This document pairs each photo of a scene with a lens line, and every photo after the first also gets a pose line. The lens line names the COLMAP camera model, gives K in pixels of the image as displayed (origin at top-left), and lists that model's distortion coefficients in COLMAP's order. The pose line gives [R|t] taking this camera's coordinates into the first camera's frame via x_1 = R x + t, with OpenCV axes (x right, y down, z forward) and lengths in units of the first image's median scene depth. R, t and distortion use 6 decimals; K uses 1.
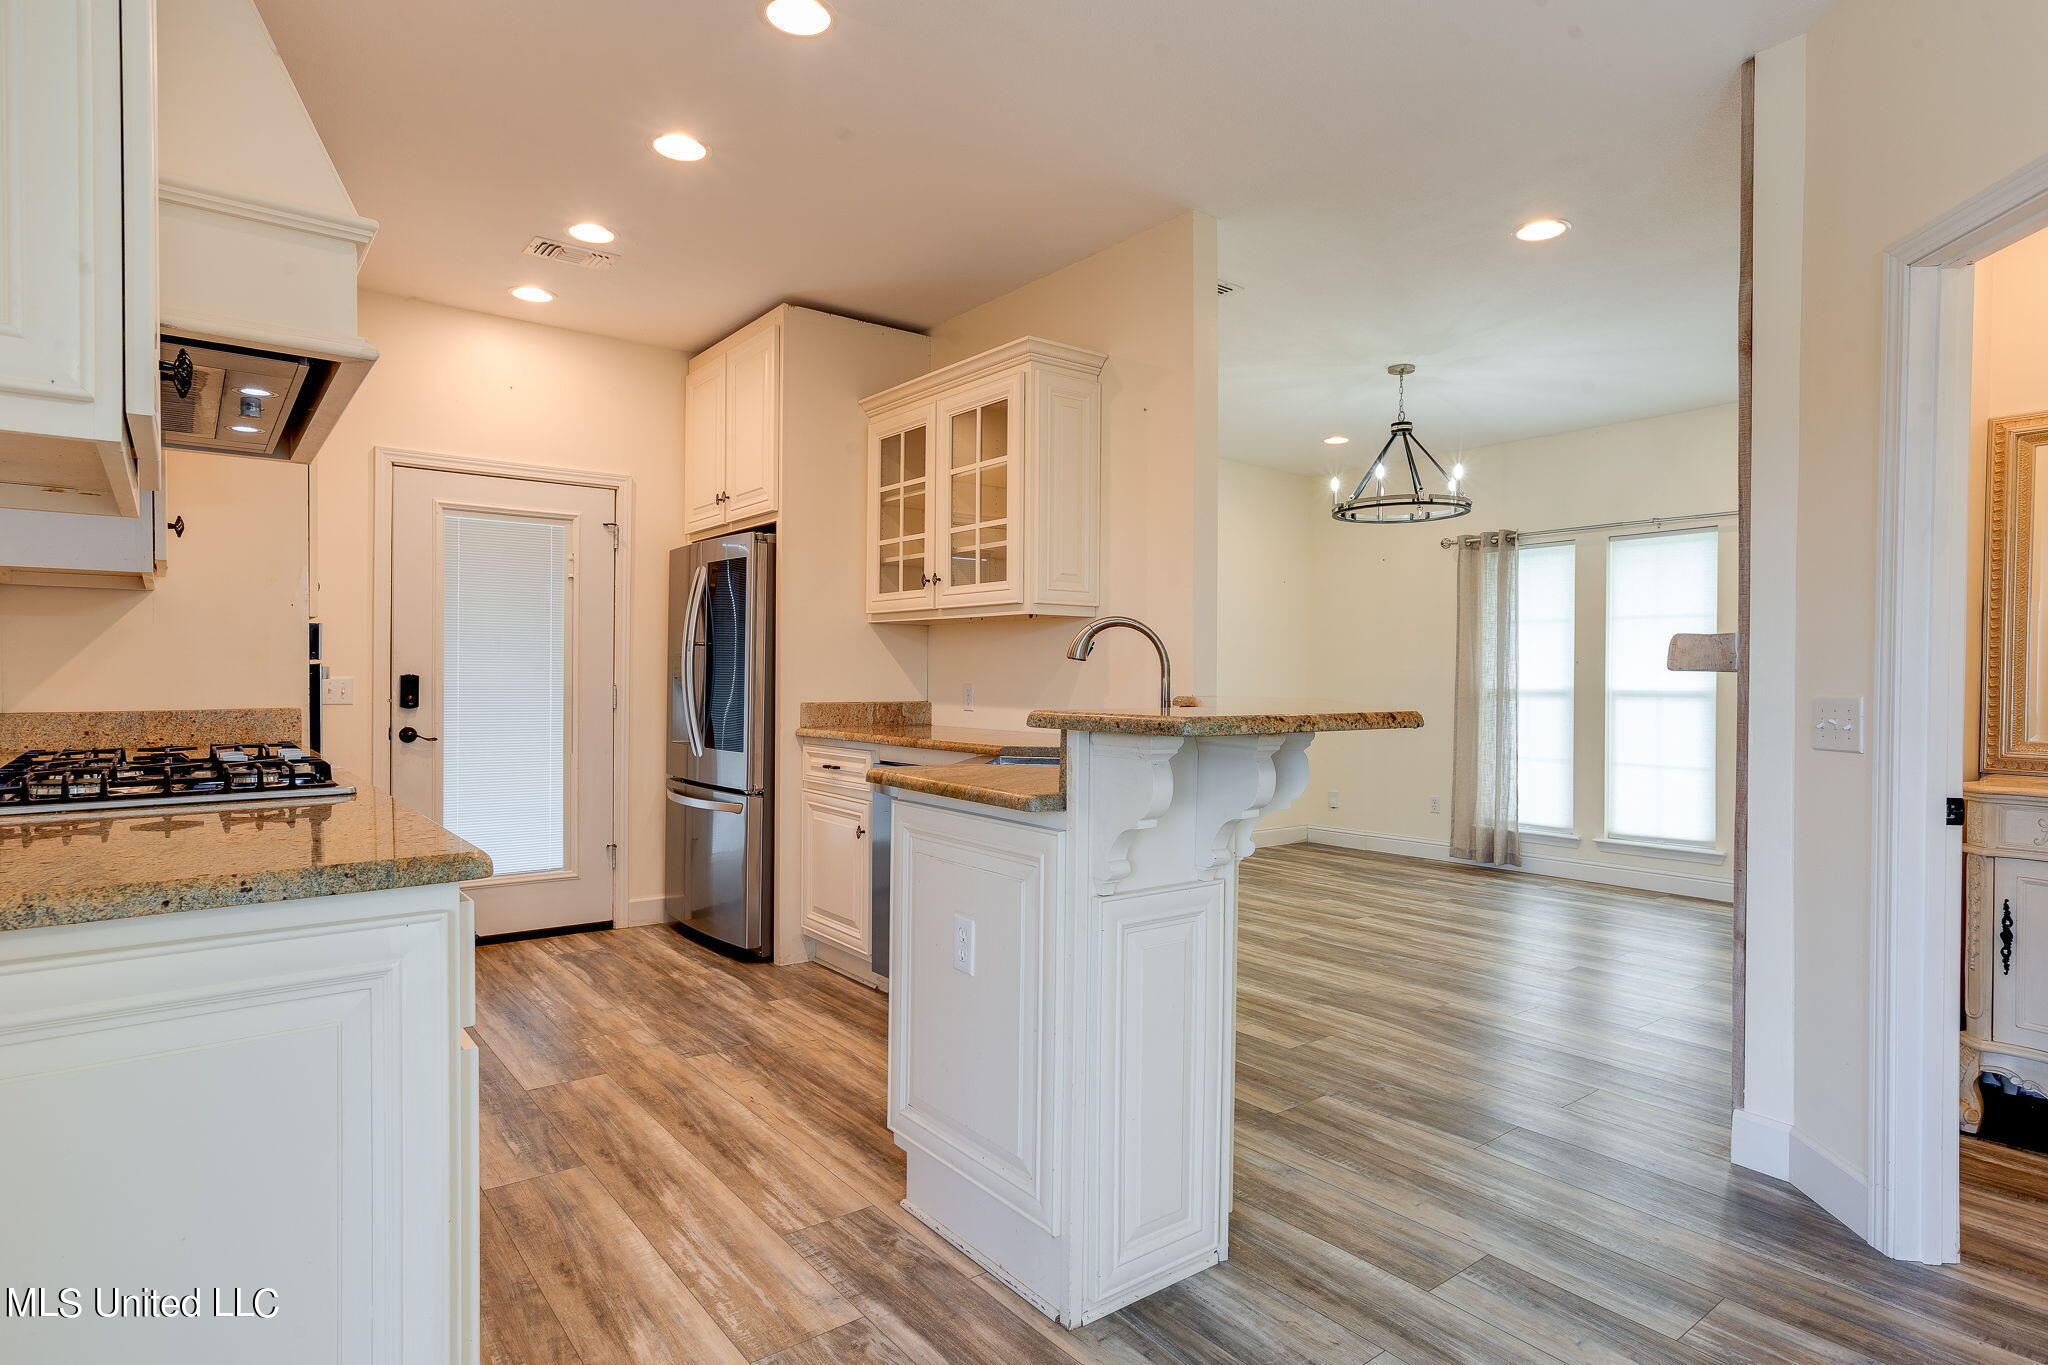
lens RADIAL K [[1084.9, 0, 1016.1], [0, 1084.9, 685.8], [0, 0, 1]] dist [-0.002132, 0.000204]
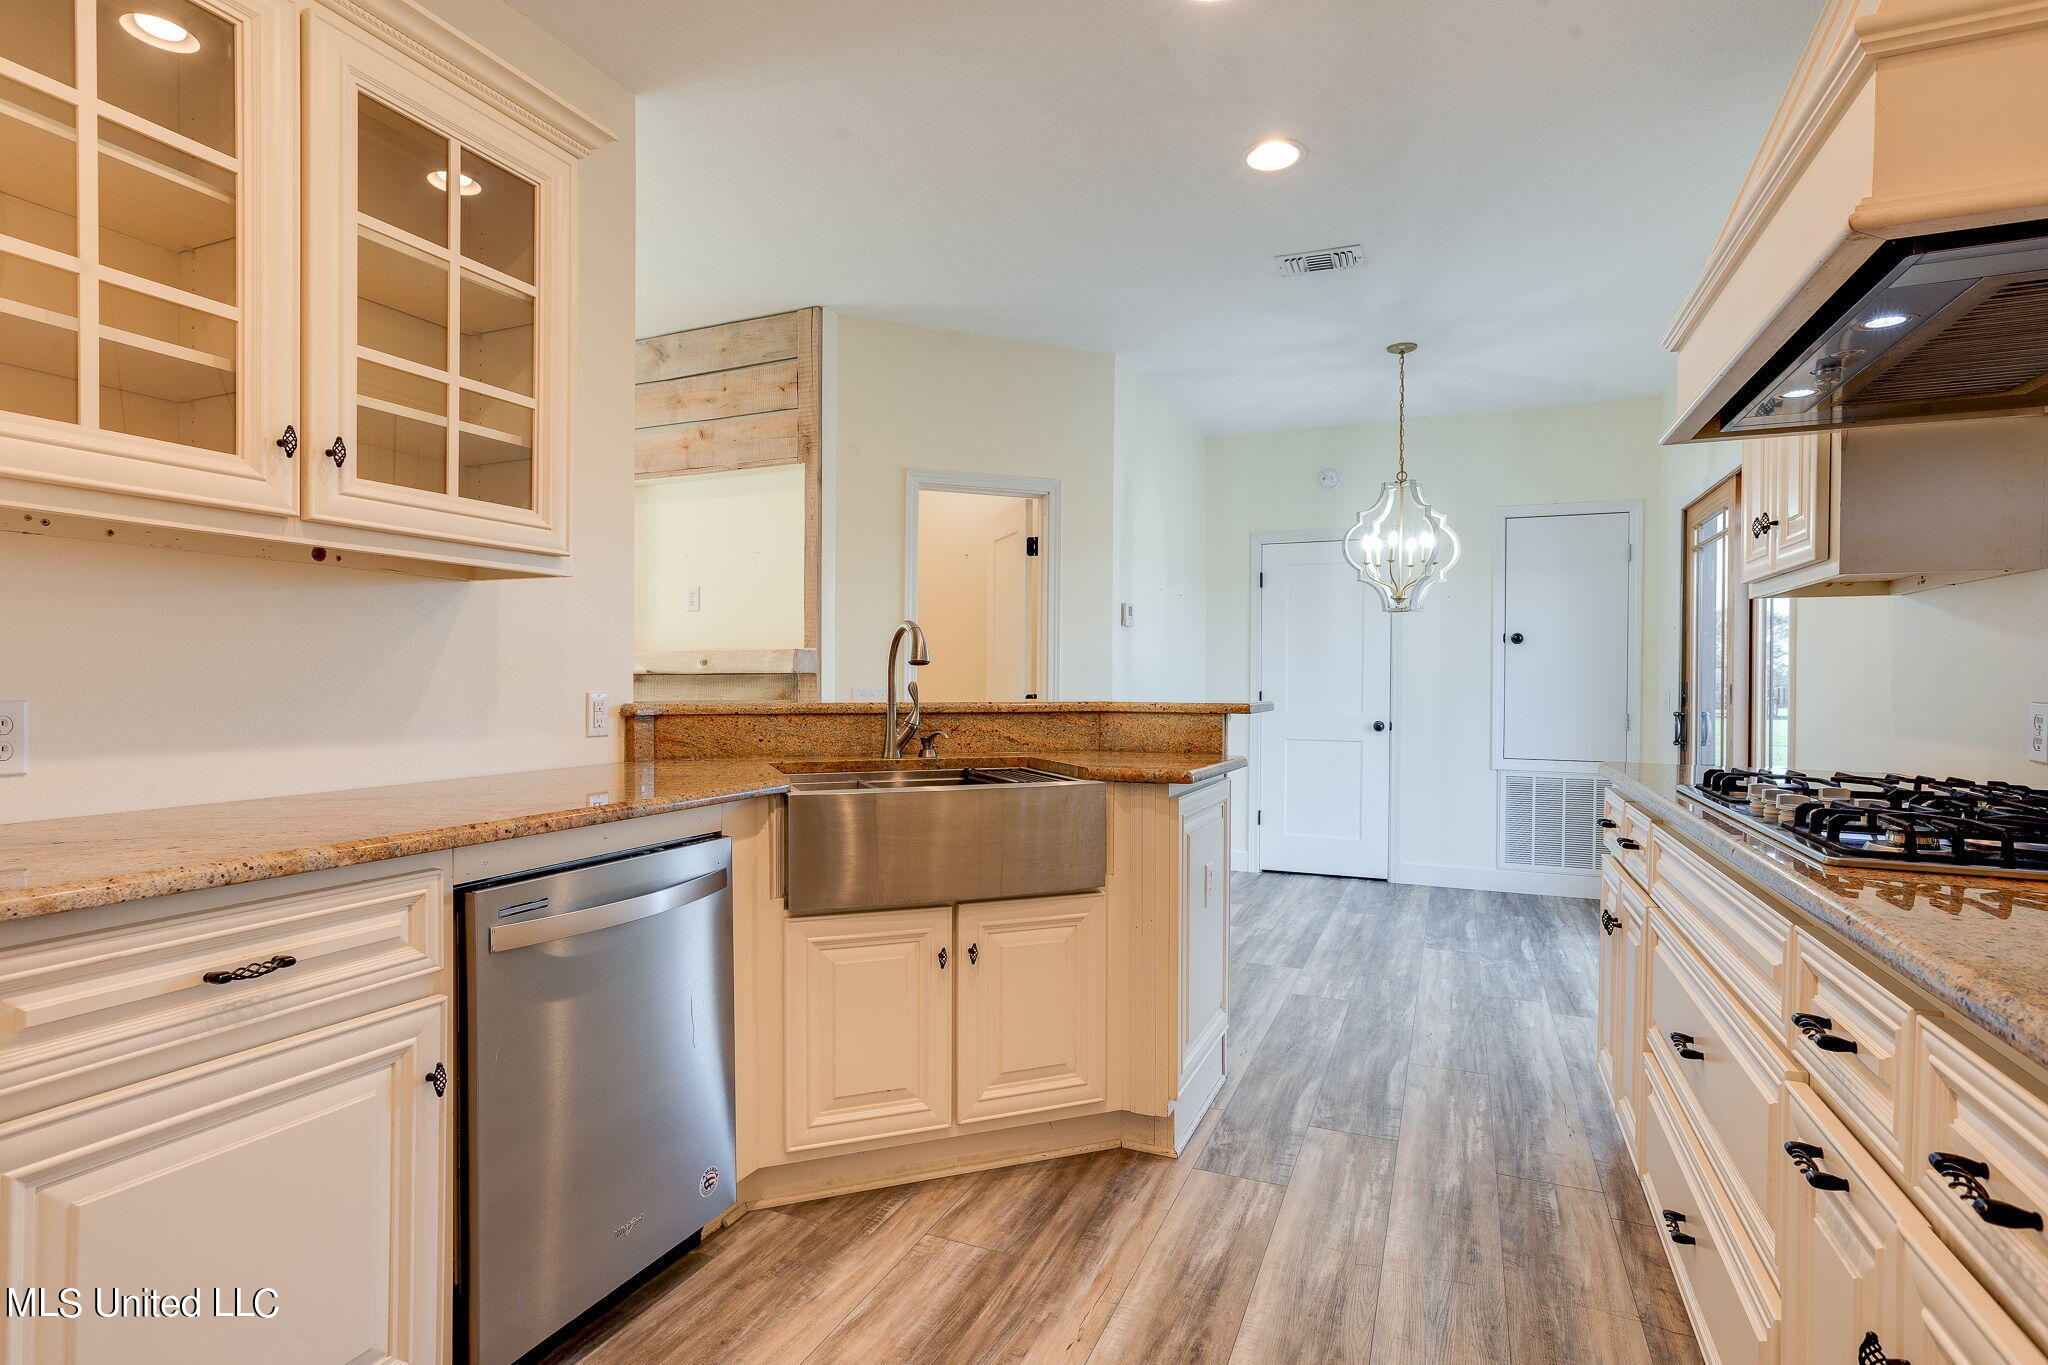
lens RADIAL K [[1010.2, 0, 1017.6], [0, 1010.2, 682.7], [0, 0, 1]] dist [-0.038161, 0.028227]
pose [[-0.477499, -0.014423, 0.878514, -0.975778], [-0.000990, 0.999873, 0.015878, -0.027664], [-0.878631, 0.006712, -0.477453, 1.719423]]
